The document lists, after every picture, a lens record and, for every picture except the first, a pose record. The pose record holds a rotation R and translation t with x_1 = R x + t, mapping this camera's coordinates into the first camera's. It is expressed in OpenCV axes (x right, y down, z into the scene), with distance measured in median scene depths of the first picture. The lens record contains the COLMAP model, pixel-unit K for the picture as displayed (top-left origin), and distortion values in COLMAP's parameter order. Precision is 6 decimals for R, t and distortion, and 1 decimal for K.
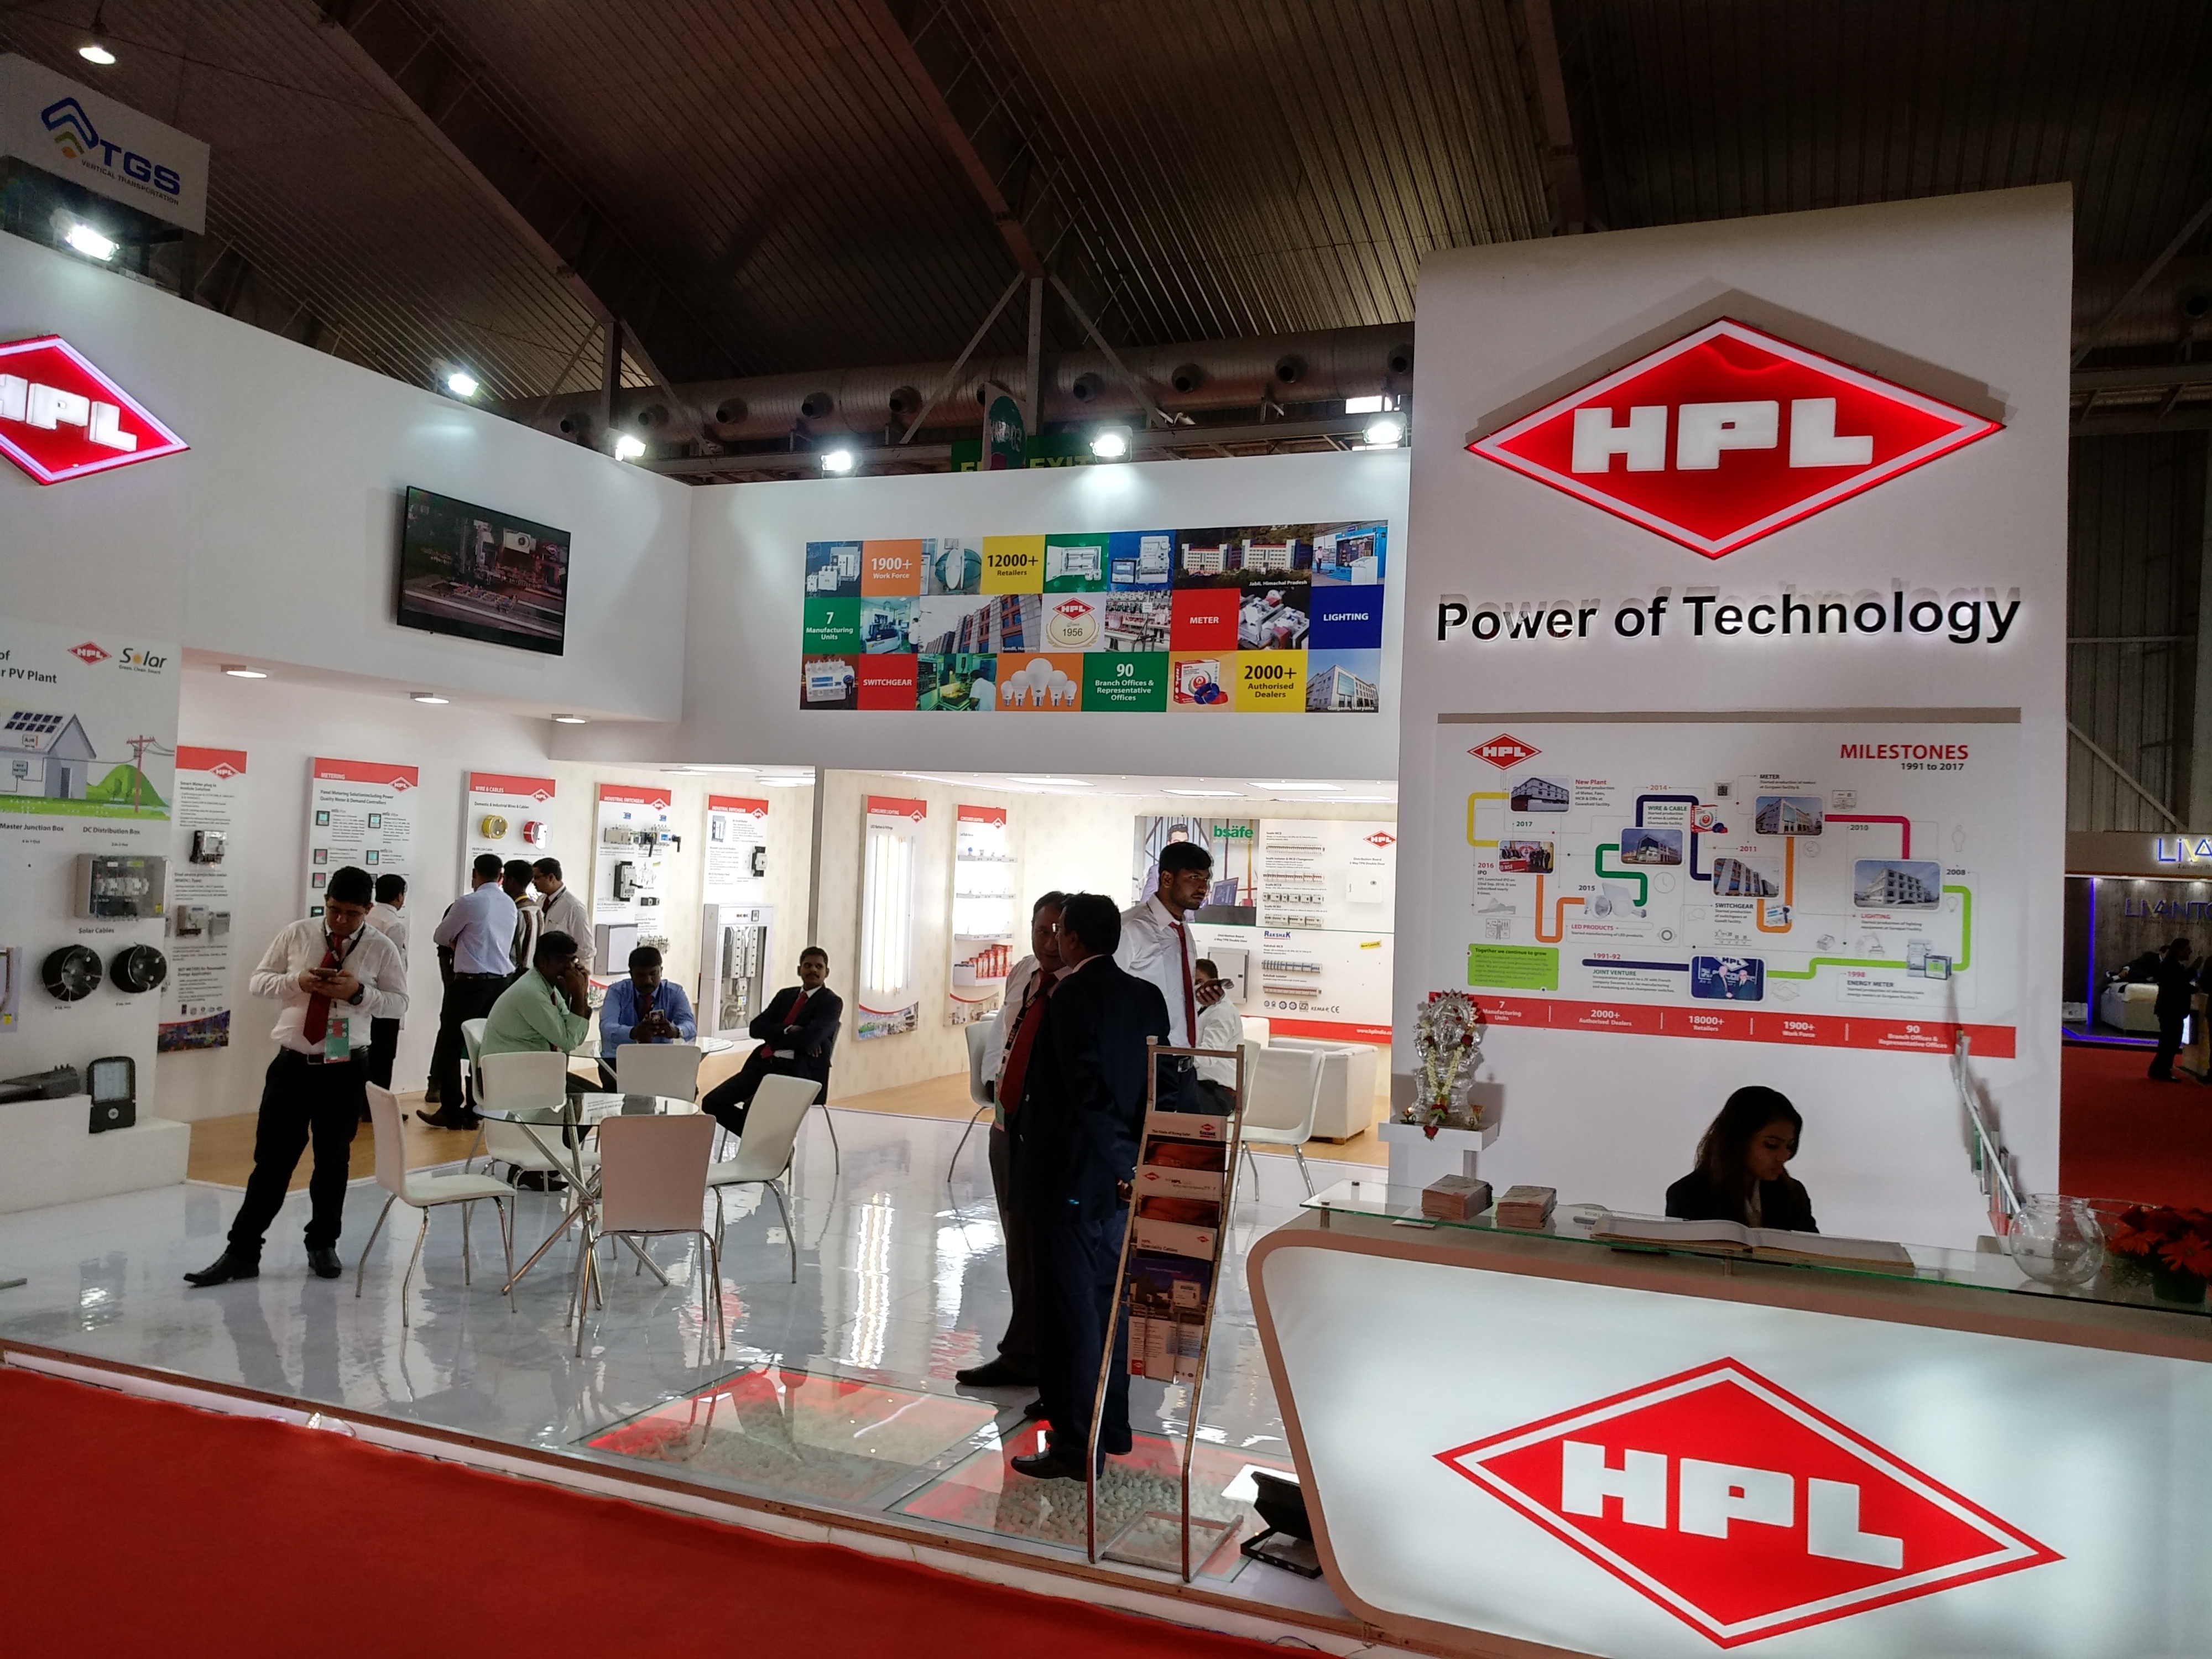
lens RADIAL K [[1715.6, 0, 1106.0], [0, 1715.6, 829.5], [0, 0, 1]] dist [0.010642, 0.002657]
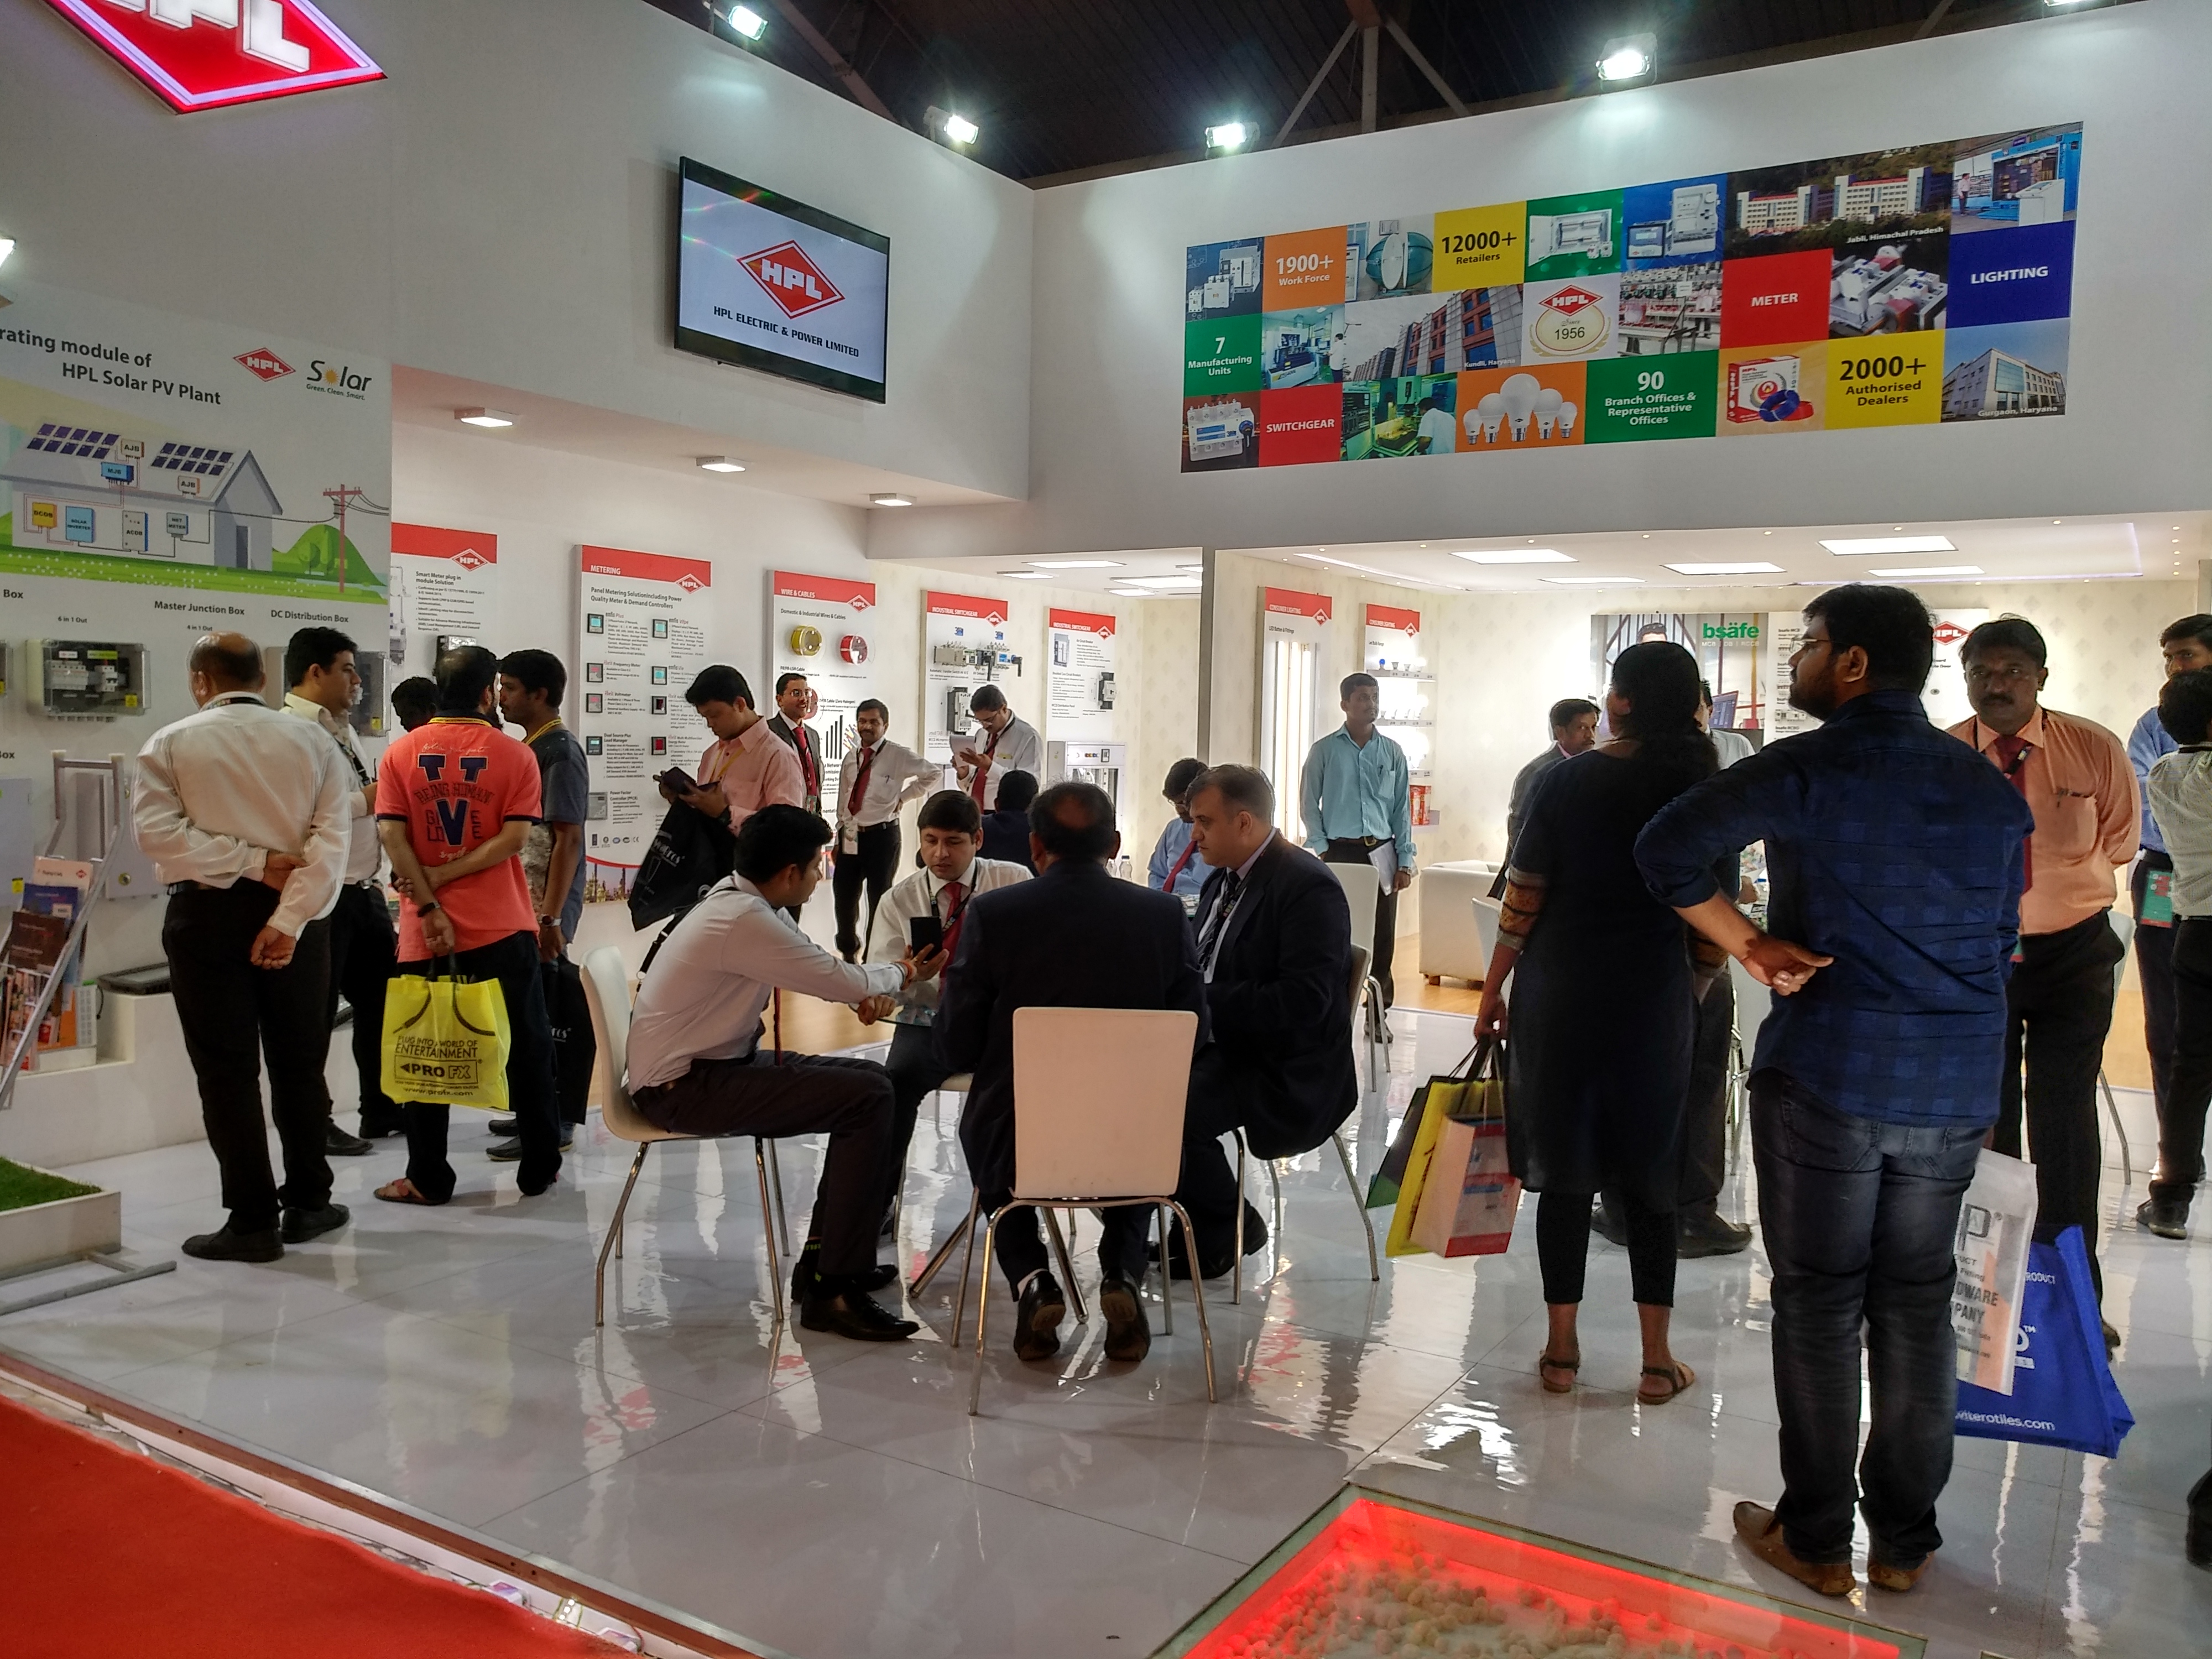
lens RADIAL K [[1738.8, 0, 1106.0], [0, 1738.8, 829.5], [0, 0, 1]] dist [-0.010555, 0.034883]
pose [[0.987012, -0.010125, -0.160329, -0.109298], [0.022480, 0.996897, 0.075438, 0.035799], [0.159068, -0.078062, 0.984177, 0.273940]]
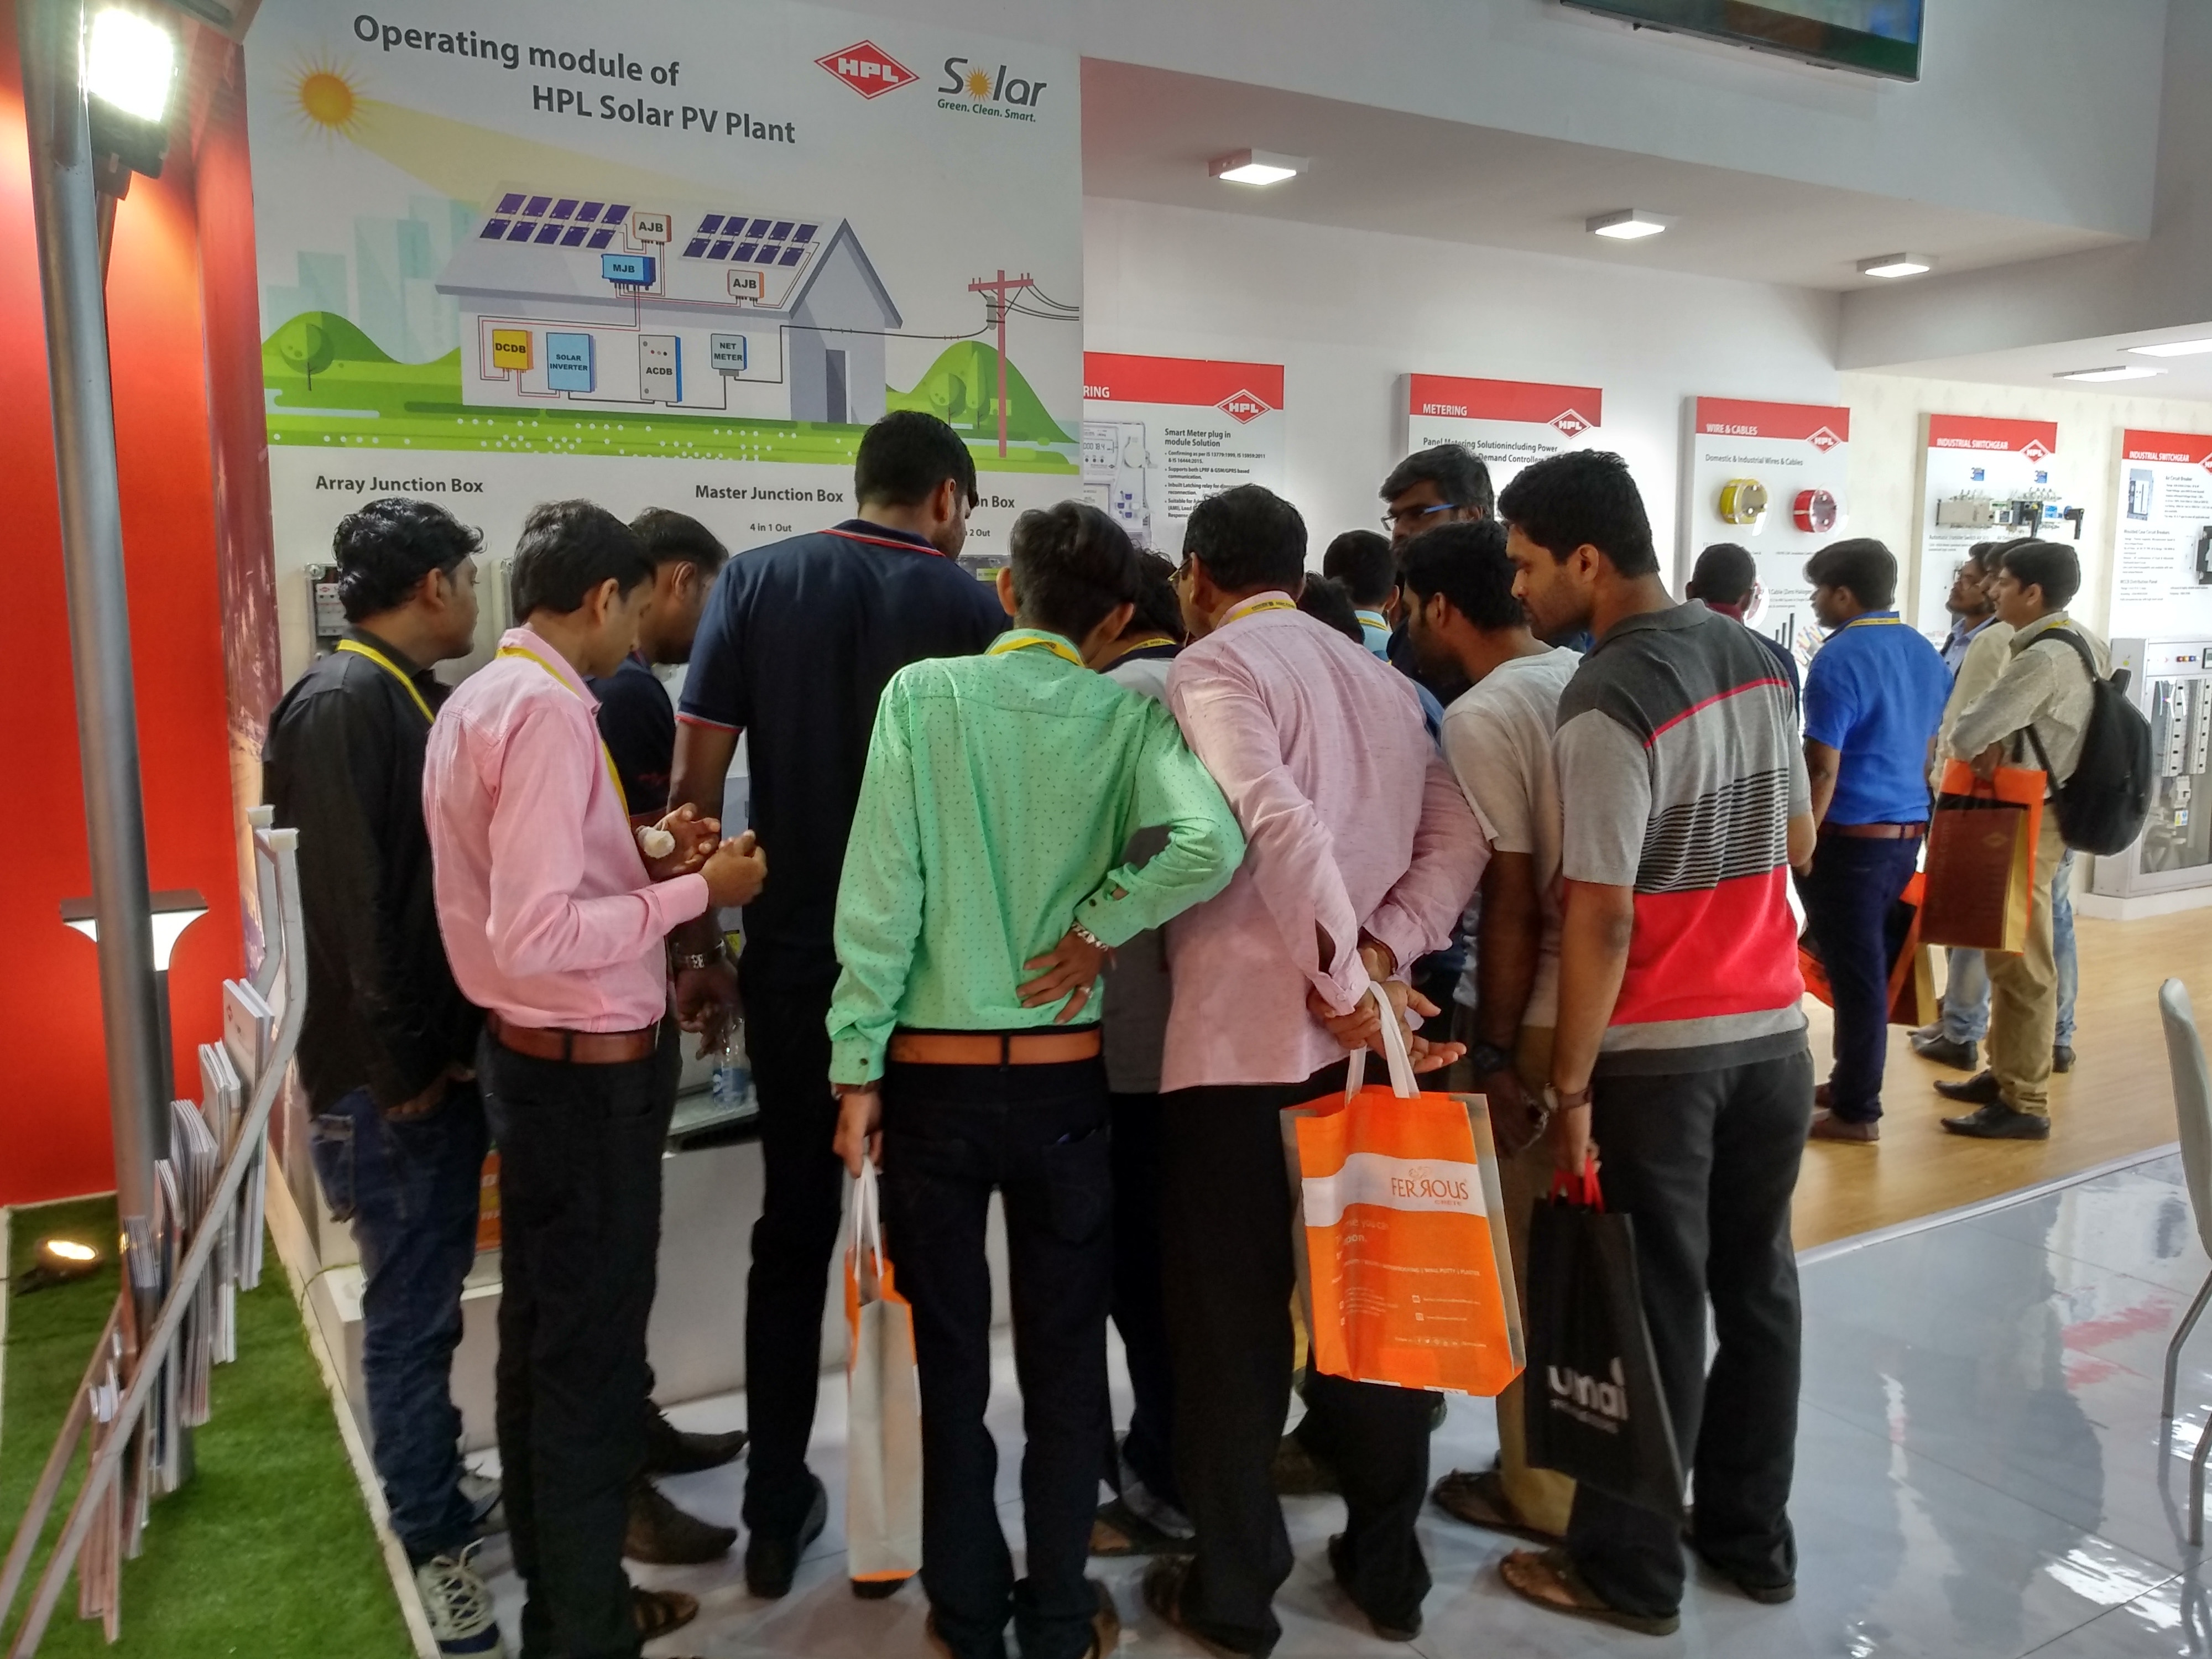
lens RADIAL K [[1759.4, 0, 1106.0], [0, 1759.4, 829.5], [0, 0, 1]] dist [-0.014328, 0.003086]
pose [[0.801717, 0.024157, -0.597215, -0.234582], [0.058856, 0.991136, 0.119100, 0.027879], [0.594799, -0.130635, 0.793189, 0.555407]]
